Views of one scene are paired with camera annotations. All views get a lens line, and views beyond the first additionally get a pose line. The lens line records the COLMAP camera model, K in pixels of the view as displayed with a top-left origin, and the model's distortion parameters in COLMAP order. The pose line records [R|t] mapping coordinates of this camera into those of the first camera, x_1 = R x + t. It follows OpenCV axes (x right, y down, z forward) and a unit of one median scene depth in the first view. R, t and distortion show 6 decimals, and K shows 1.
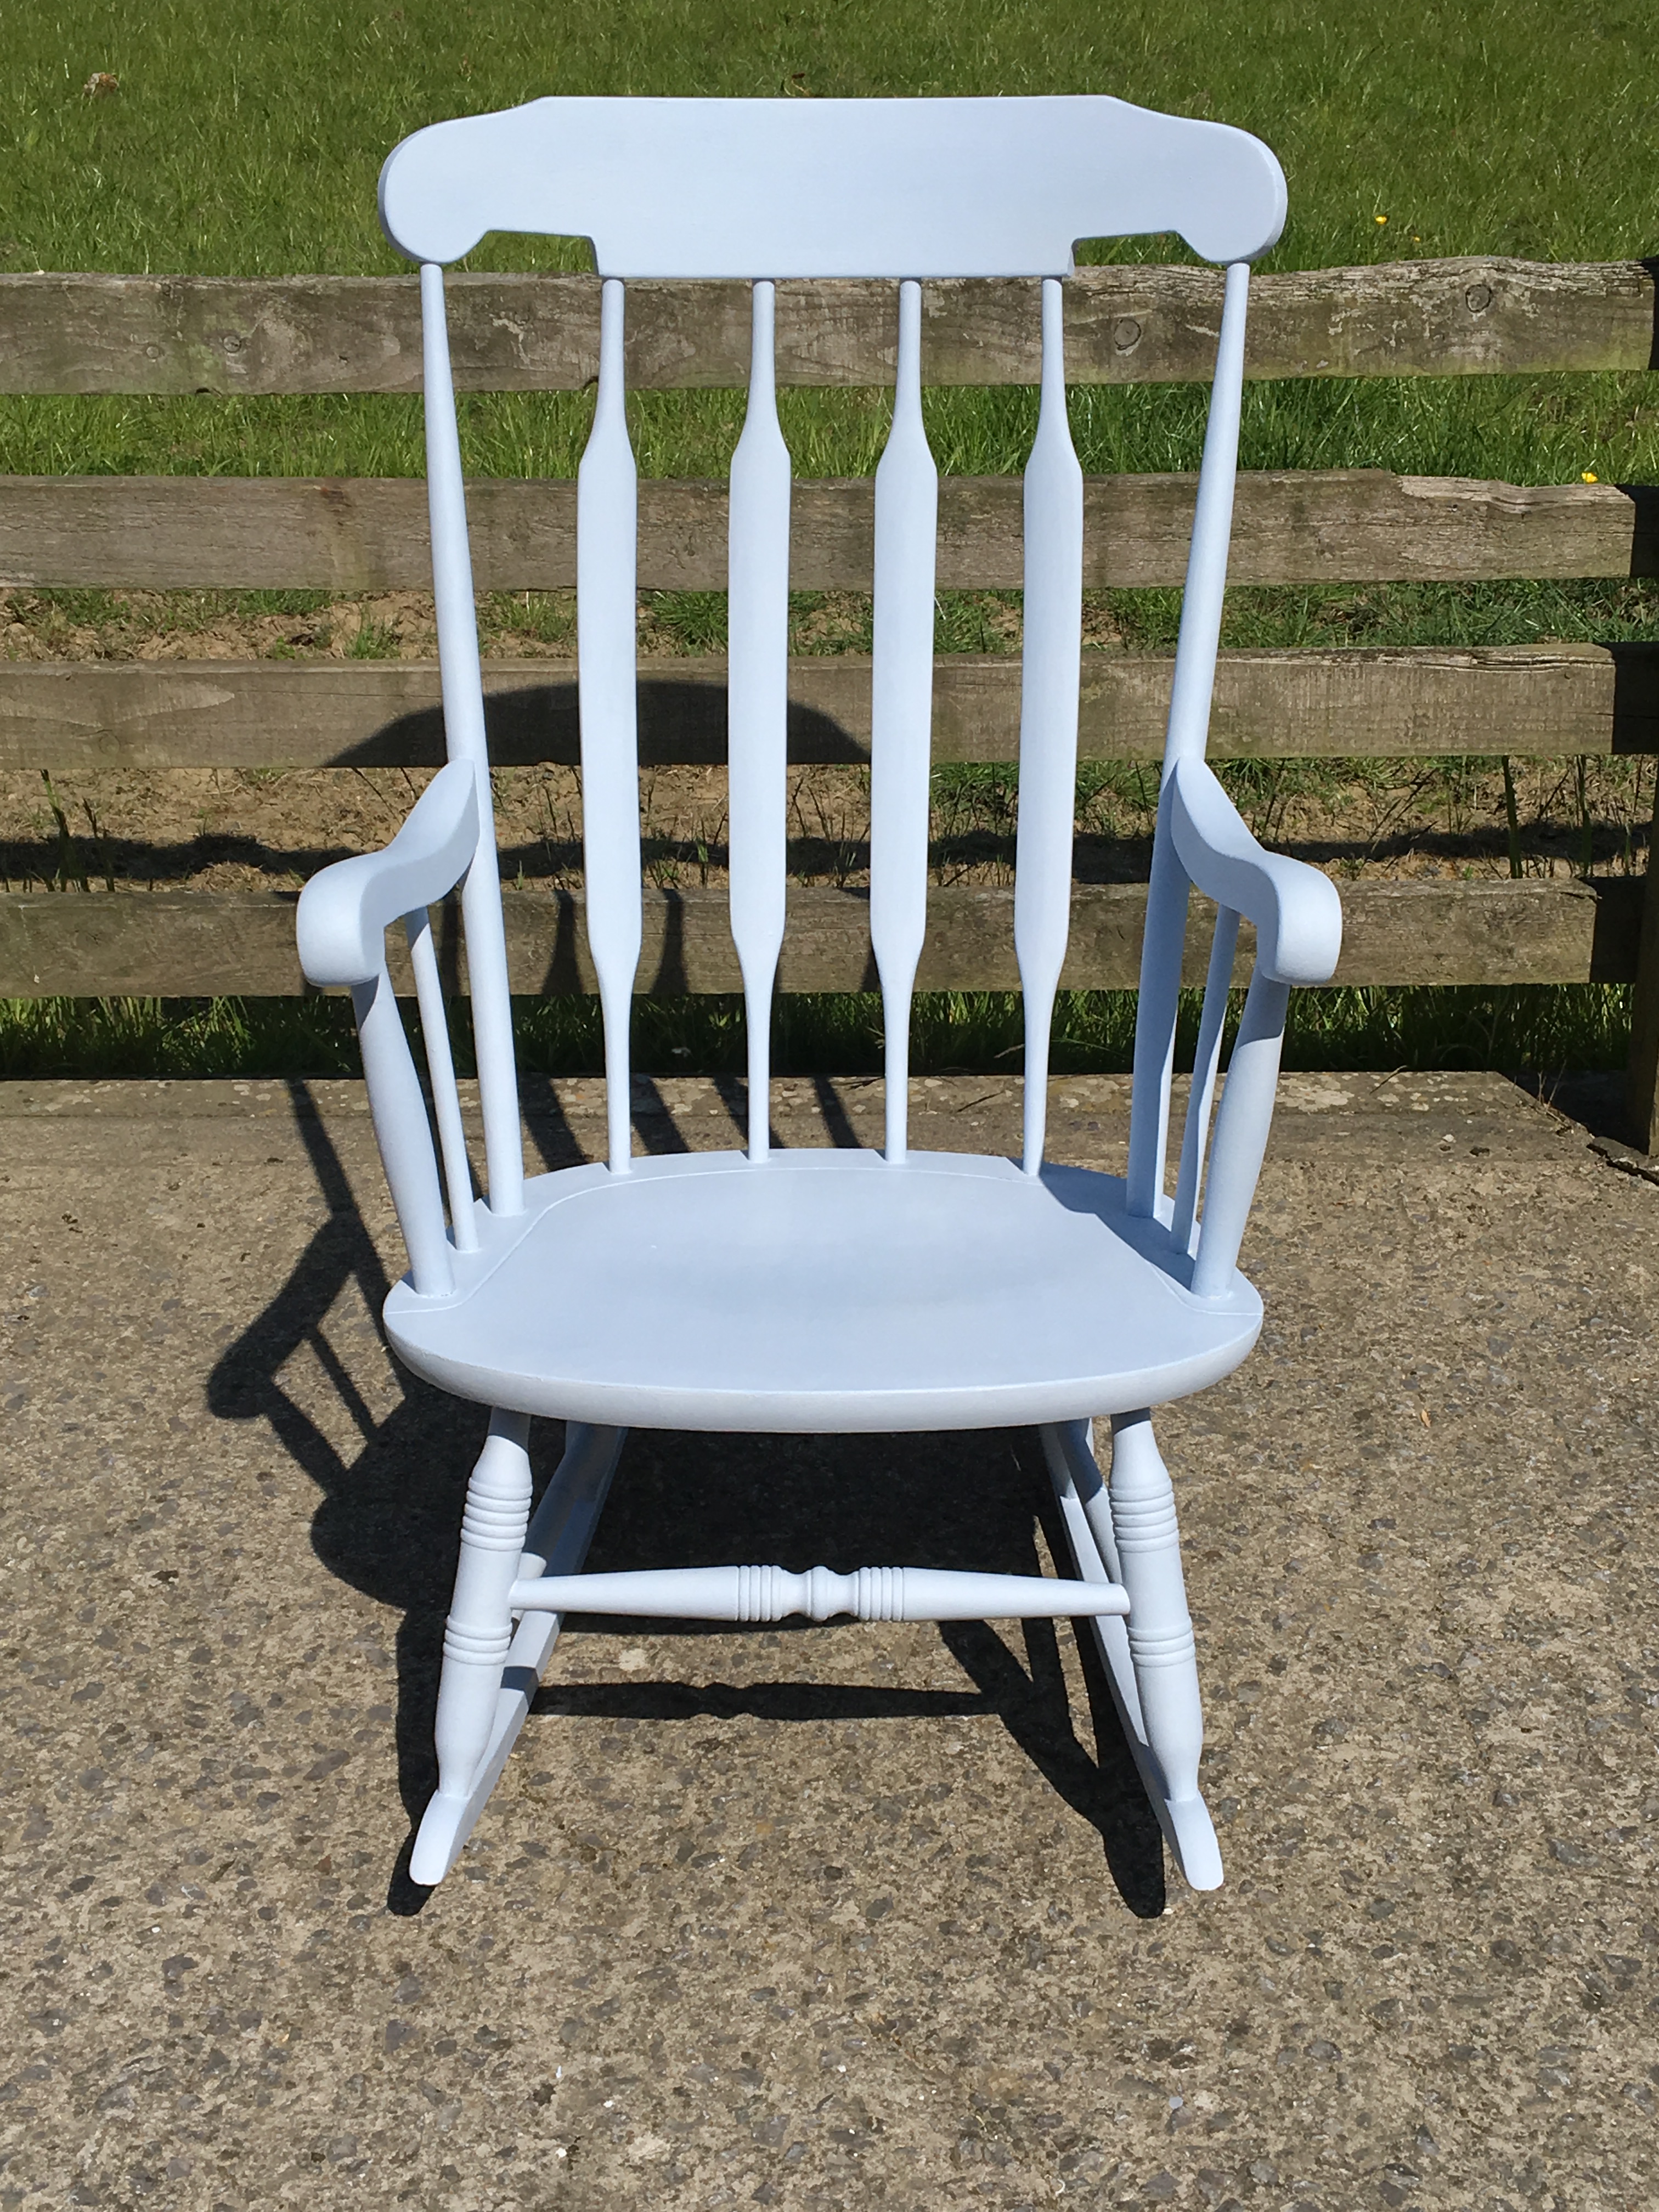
lens RADIAL K [[3086.6, 0, 829.5], [0, 3086.6, 1106.4], [0, 0, 1]] dist [0.075700, 0.000000]
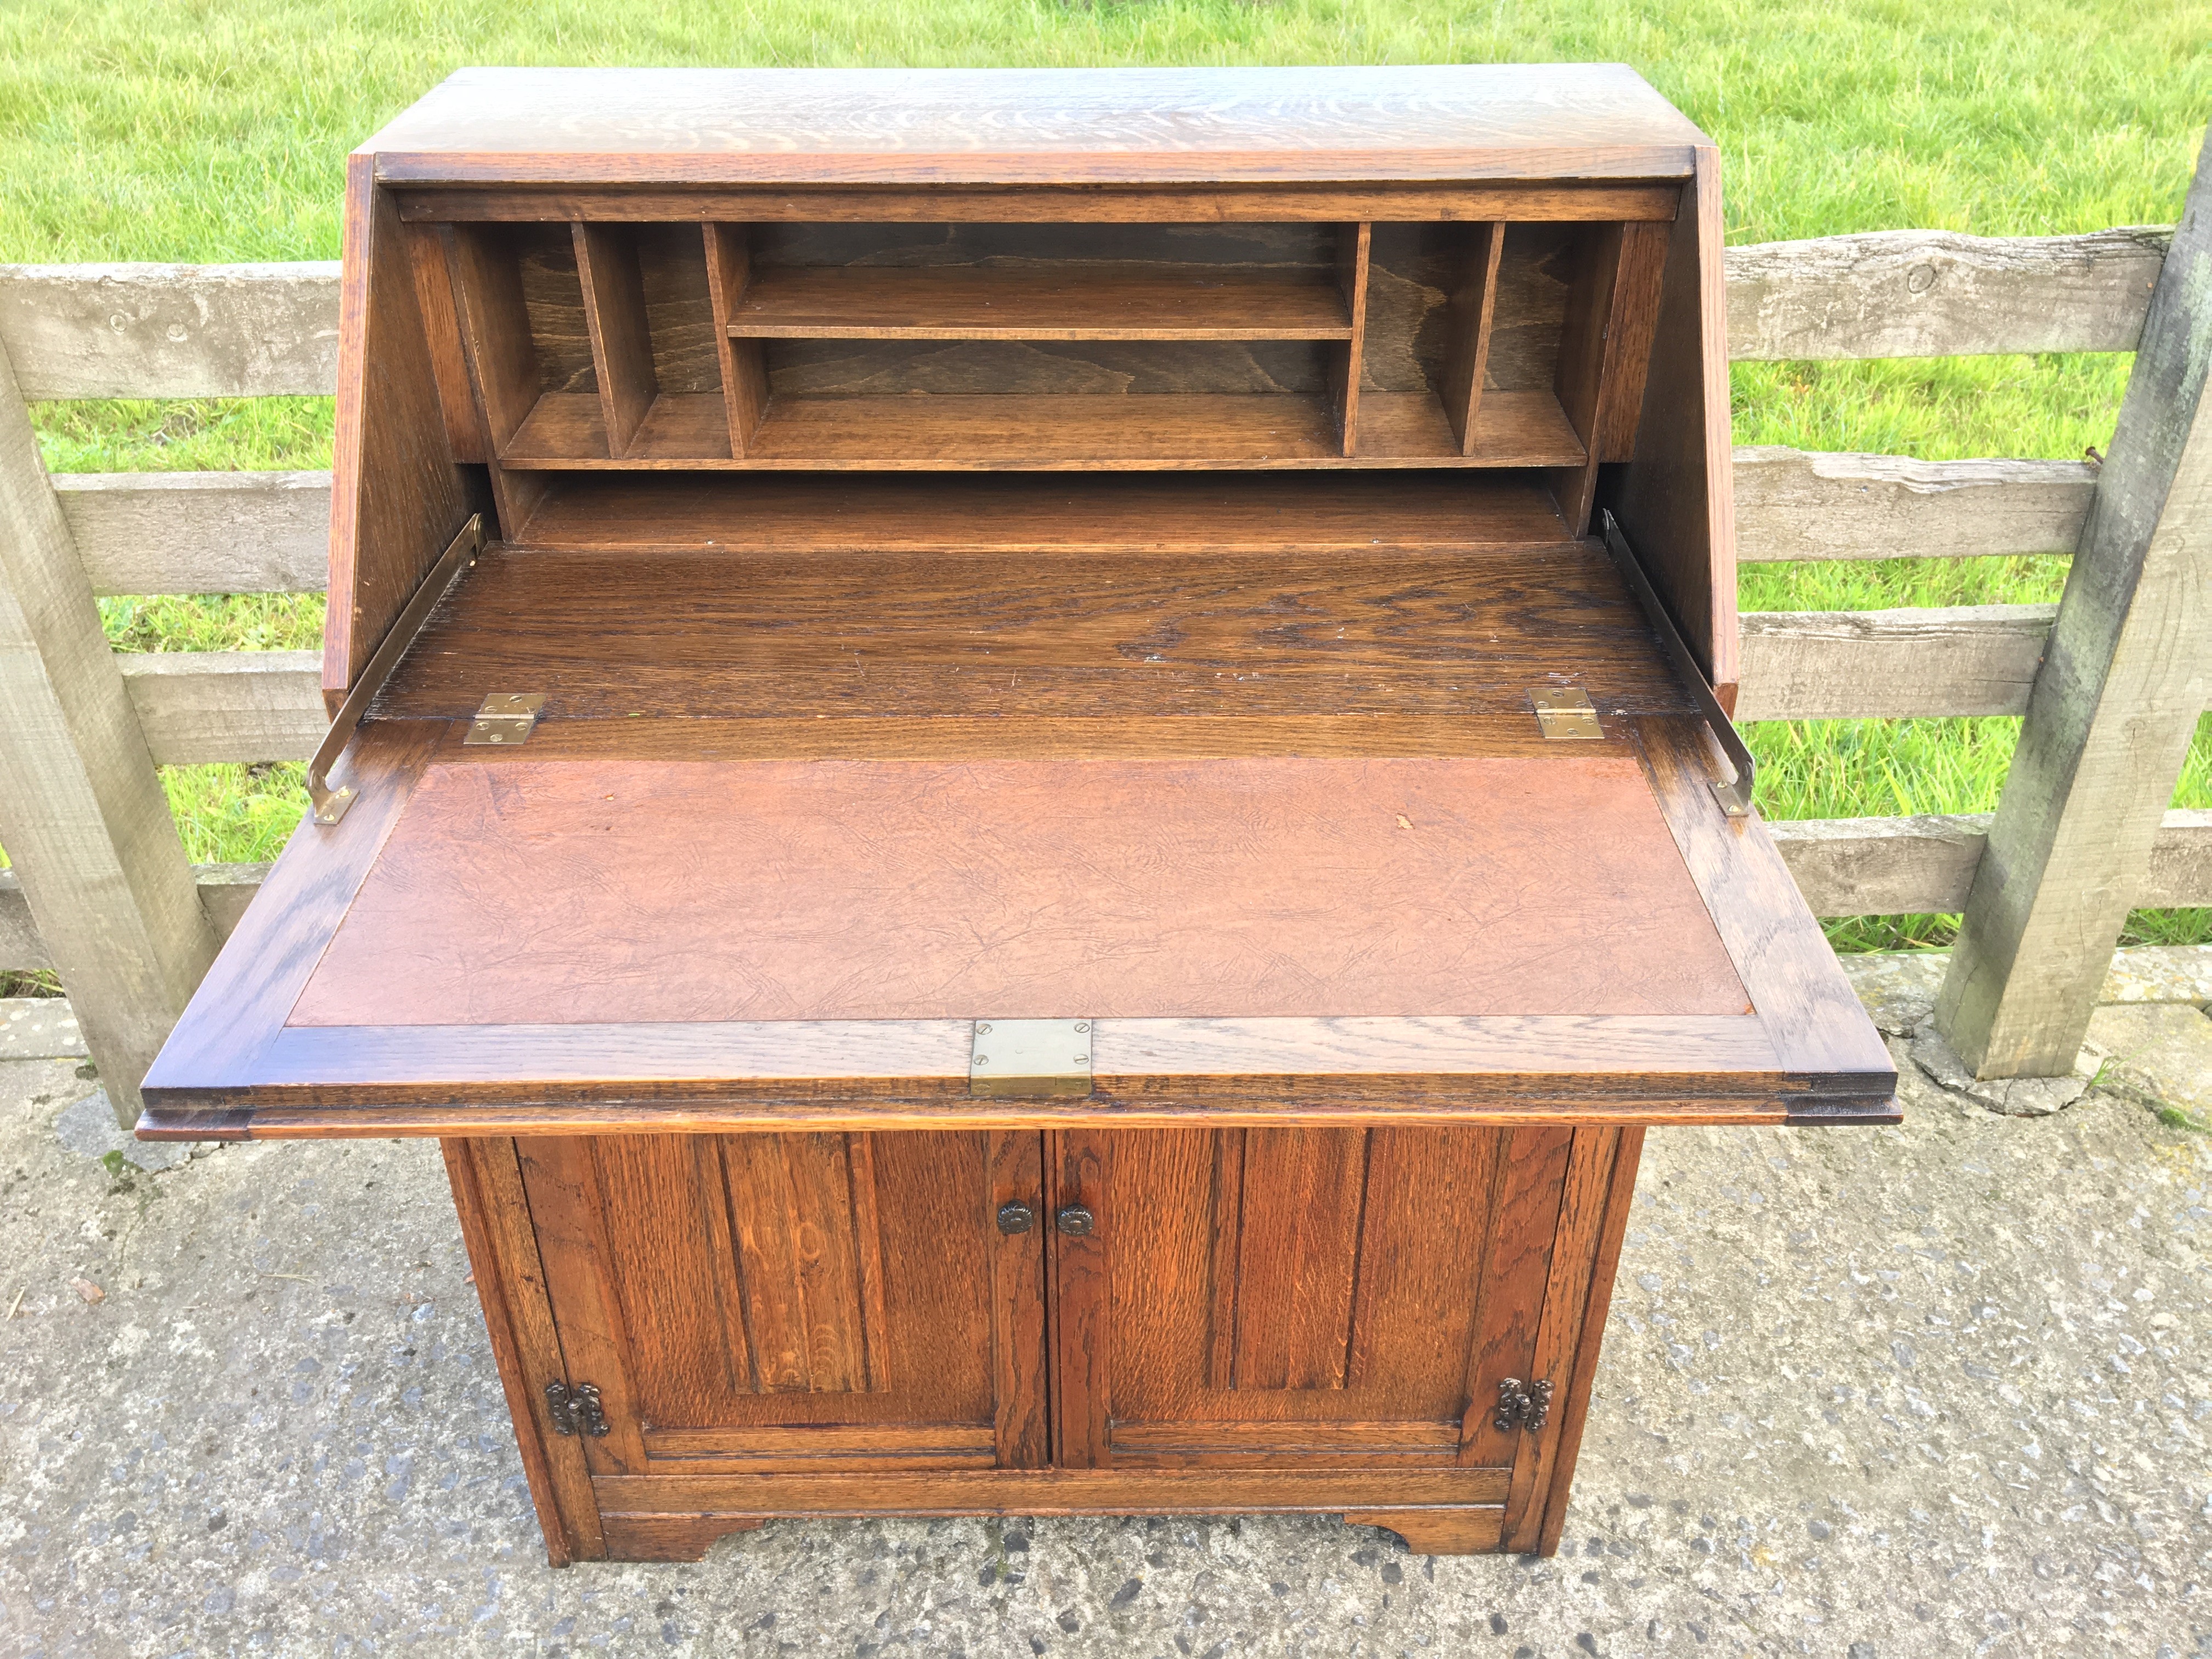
lens RADIAL K [[1901.2, 0, 1102.2], [0, 1901.2, 827.5], [0, 0, 1]] dist [0.012383, -0.033610]
pose [[0.998820, -0.022686, 0.042937, -0.064381], [0.016975, 0.991501, 0.128988, -0.173088], [-0.045498, -0.128107, 0.990716, 0.422149]]
